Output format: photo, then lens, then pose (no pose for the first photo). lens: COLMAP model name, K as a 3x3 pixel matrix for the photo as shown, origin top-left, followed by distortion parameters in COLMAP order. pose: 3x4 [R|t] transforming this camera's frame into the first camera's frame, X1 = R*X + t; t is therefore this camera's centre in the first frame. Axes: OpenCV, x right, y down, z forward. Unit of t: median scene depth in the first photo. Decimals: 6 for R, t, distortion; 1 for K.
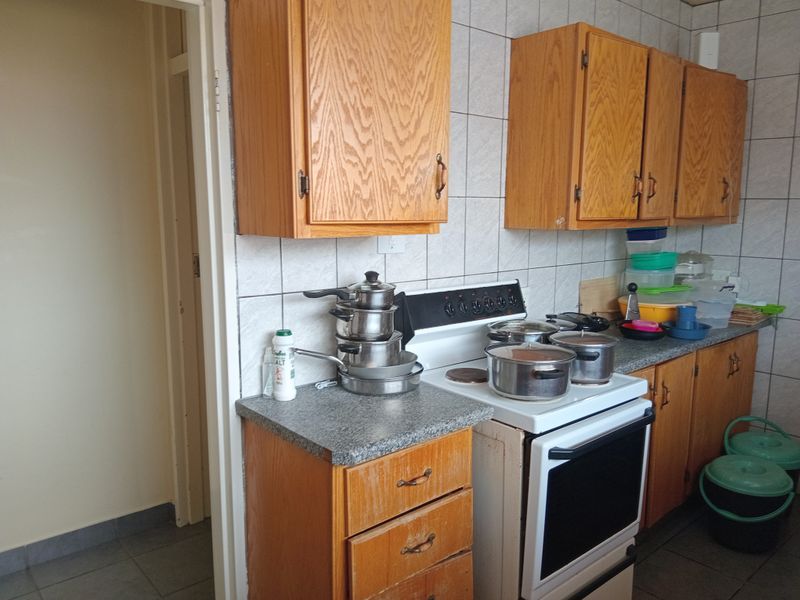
lens RADIAL K [[610.8, 0, 400.0], [0, 610.8, 300.0], [0, 0, 1]] dist [0.137484, -0.214634]
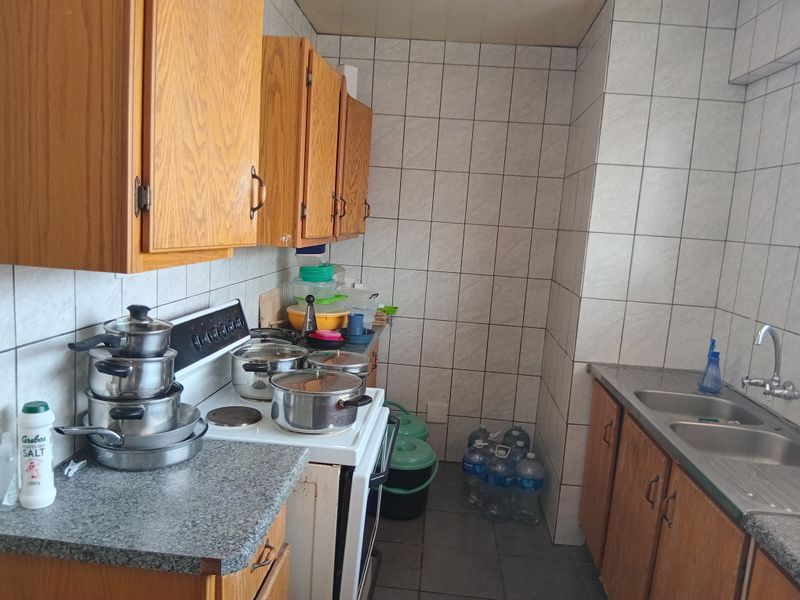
lens RADIAL K [[610.8, 0, 400.0], [0, 610.8, 300.0], [0, 0, 1]] dist [0.137484, -0.214634]
pose [[0.716411, -0.049634, 0.695911, -0.354988], [0.041705, 0.998729, 0.028298, -0.062567], [-0.696431, 0.008750, 0.717571, 0.228005]]
